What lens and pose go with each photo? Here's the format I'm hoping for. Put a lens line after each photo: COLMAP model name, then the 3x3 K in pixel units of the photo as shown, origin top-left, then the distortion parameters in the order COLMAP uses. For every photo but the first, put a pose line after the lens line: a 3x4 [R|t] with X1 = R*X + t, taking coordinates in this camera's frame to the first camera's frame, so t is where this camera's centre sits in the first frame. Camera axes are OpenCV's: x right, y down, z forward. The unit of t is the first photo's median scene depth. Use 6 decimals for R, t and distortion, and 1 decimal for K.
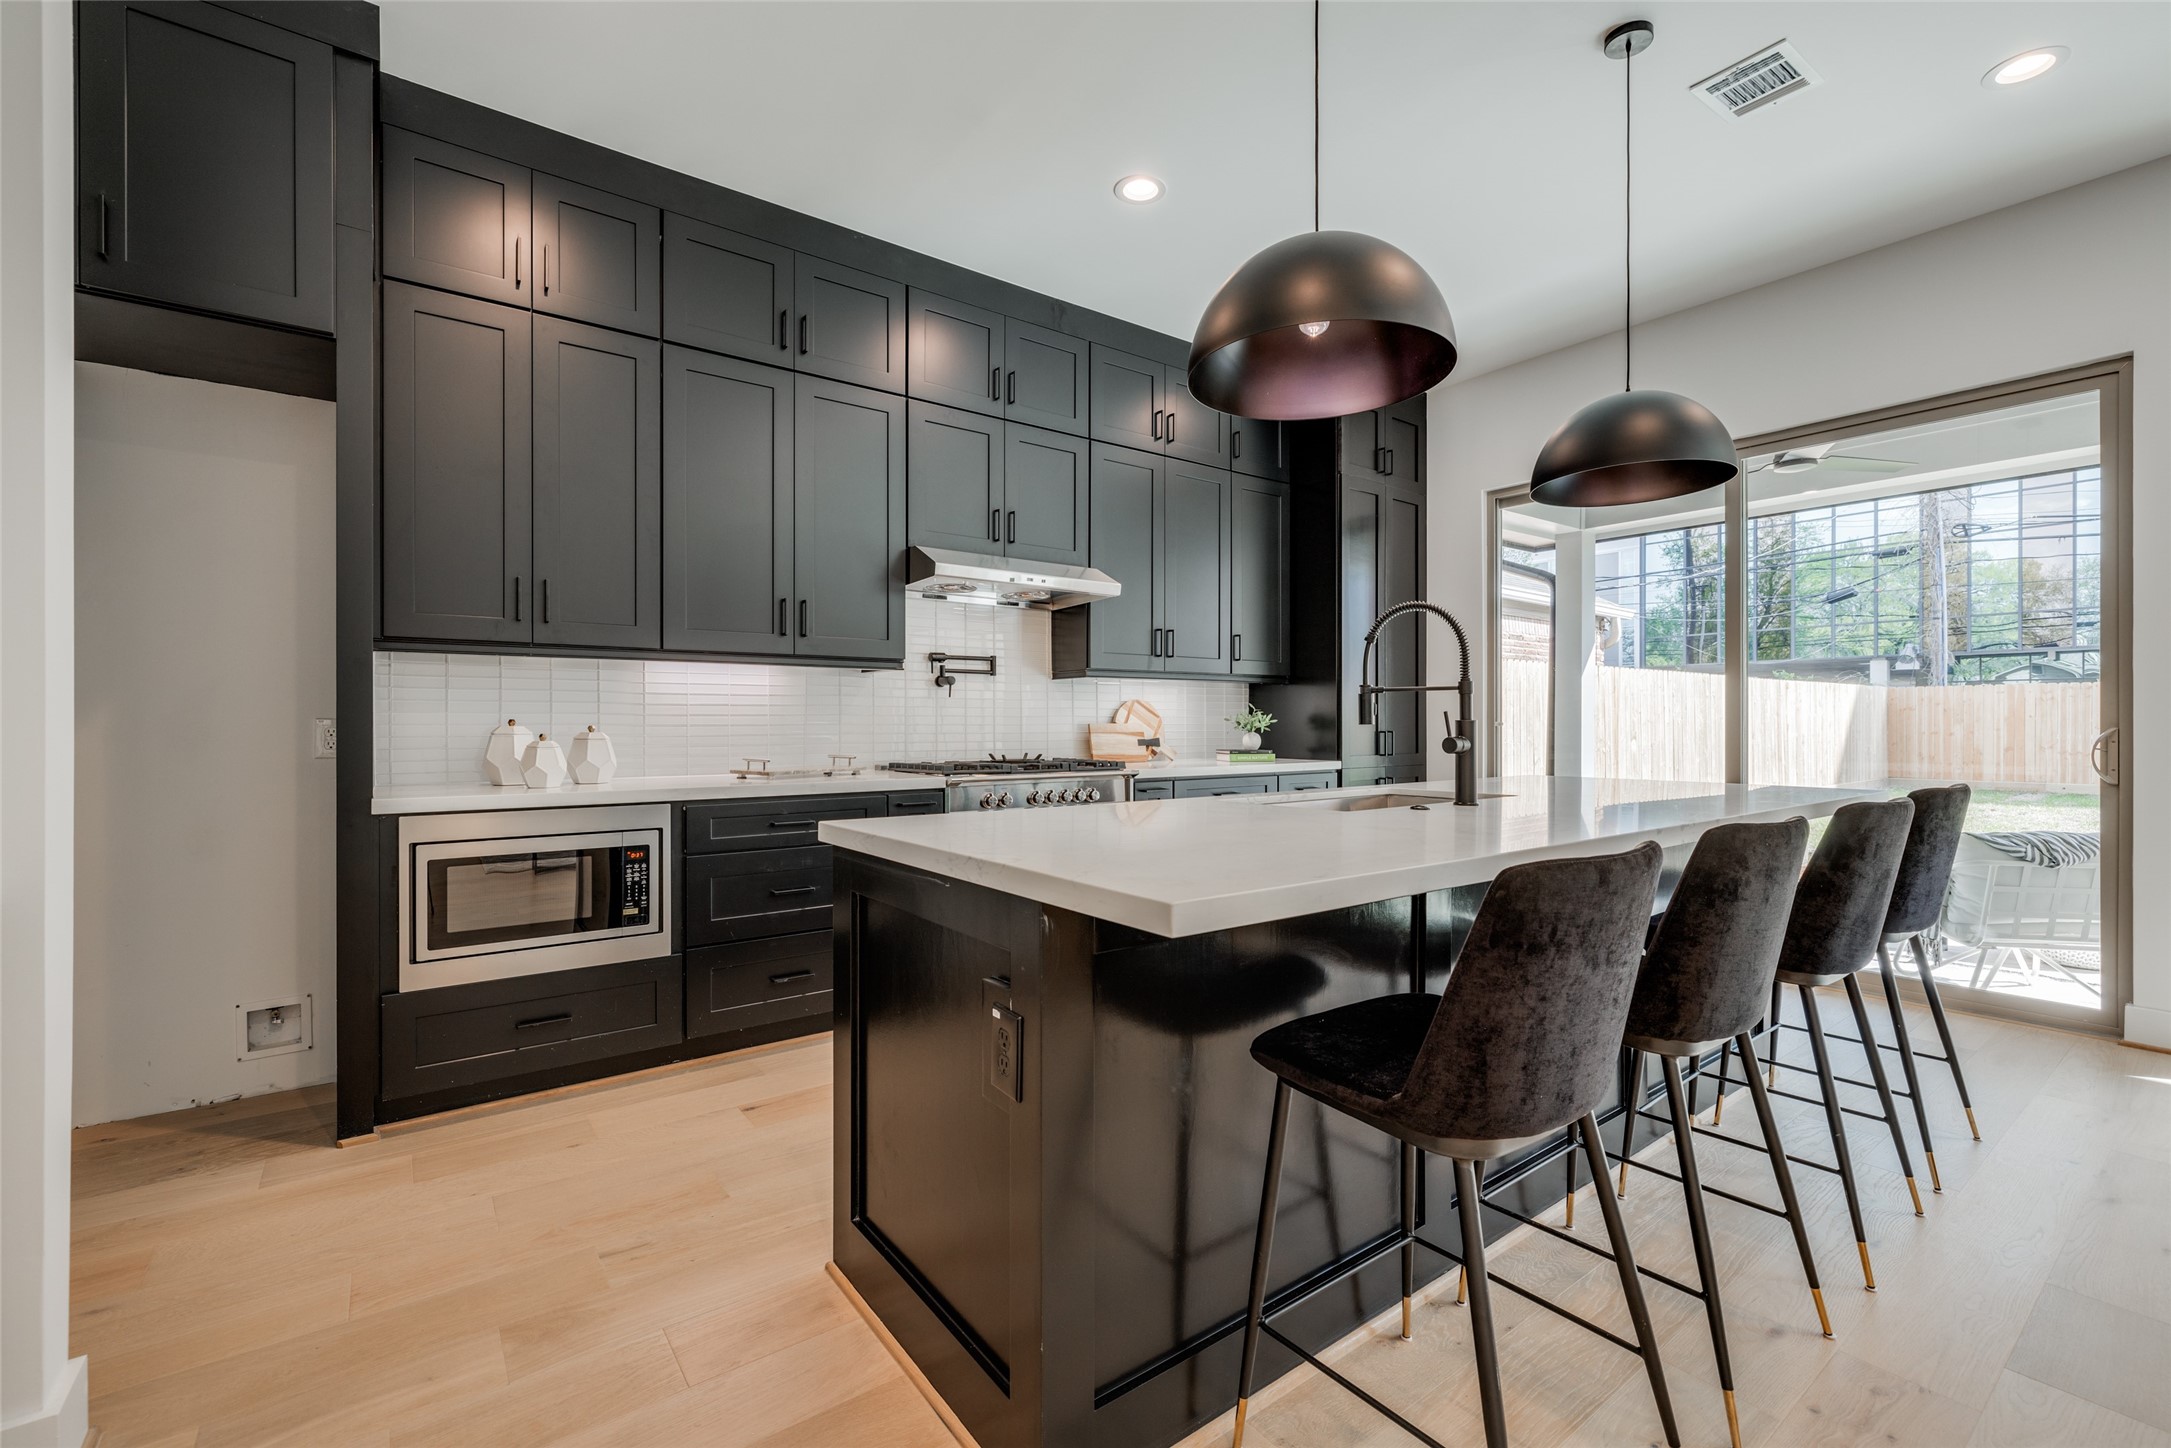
lens RADIAL K [[919.2, 0, 1123.4], [0, 919.2, 718.5], [0, 0, 1]] dist [0.000959, -0.000150]
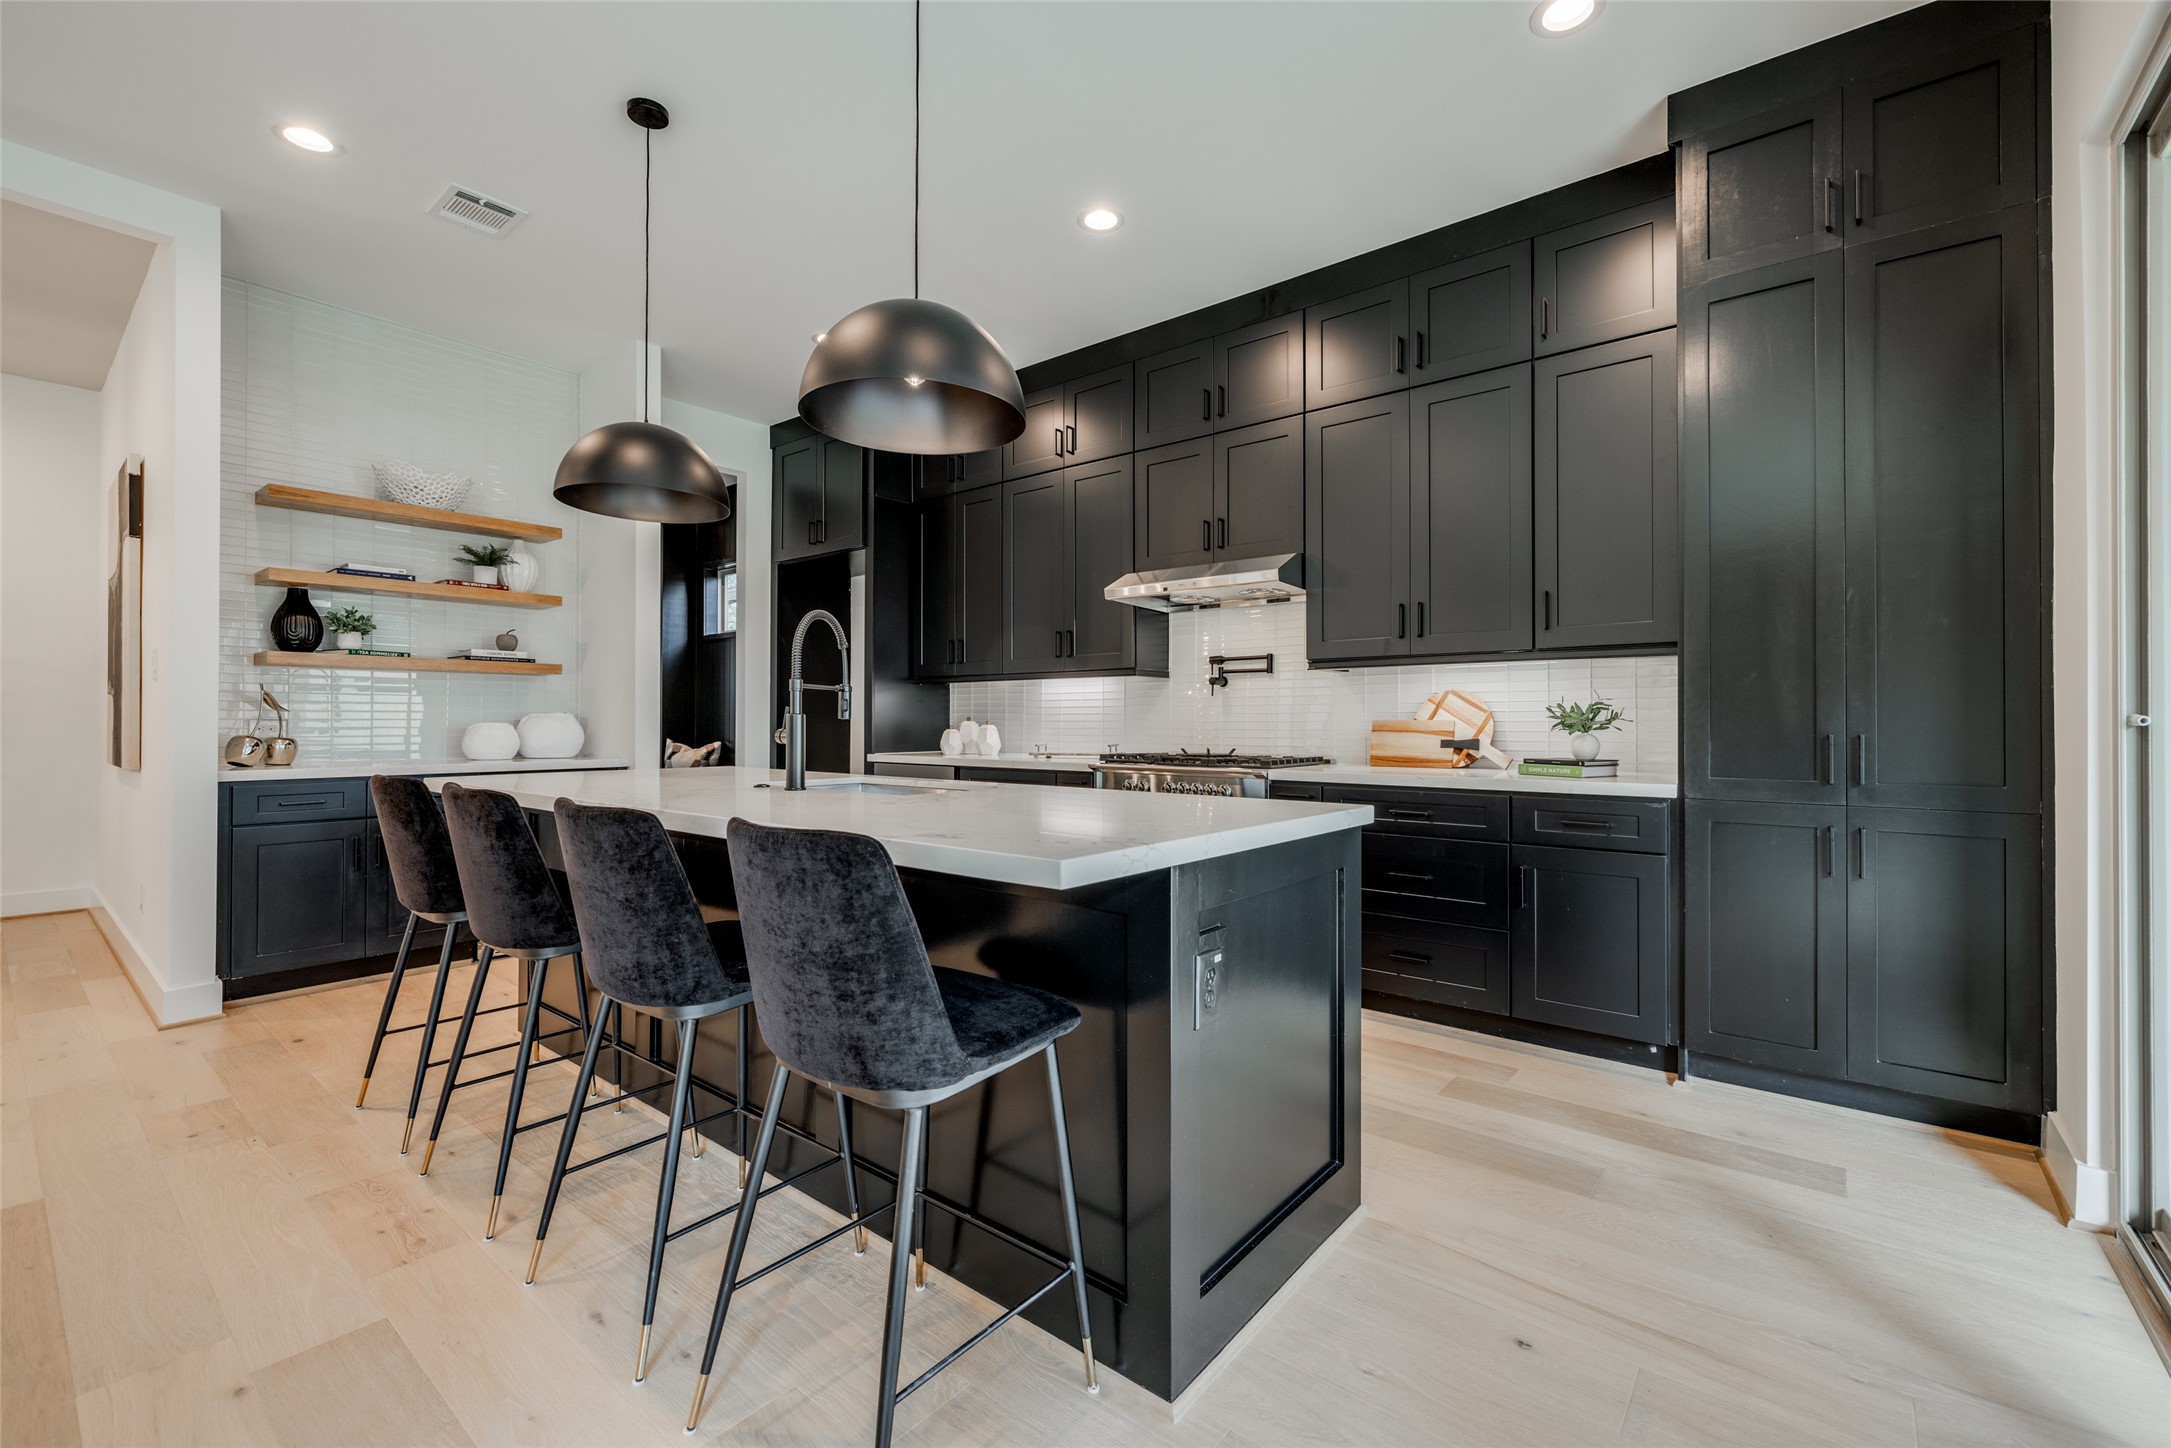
lens RADIAL K [[910.6, 0, 1086.3], [0, 910.6, 717.5], [0, 0, 1]] dist [-0.000734, -0.000256]
pose [[0.237841, -0.007044, -0.971279, 1.096353], [-0.000749, 0.999972, -0.007435, 0.014010], [0.971304, 0.002496, 0.237829, 0.774881]]
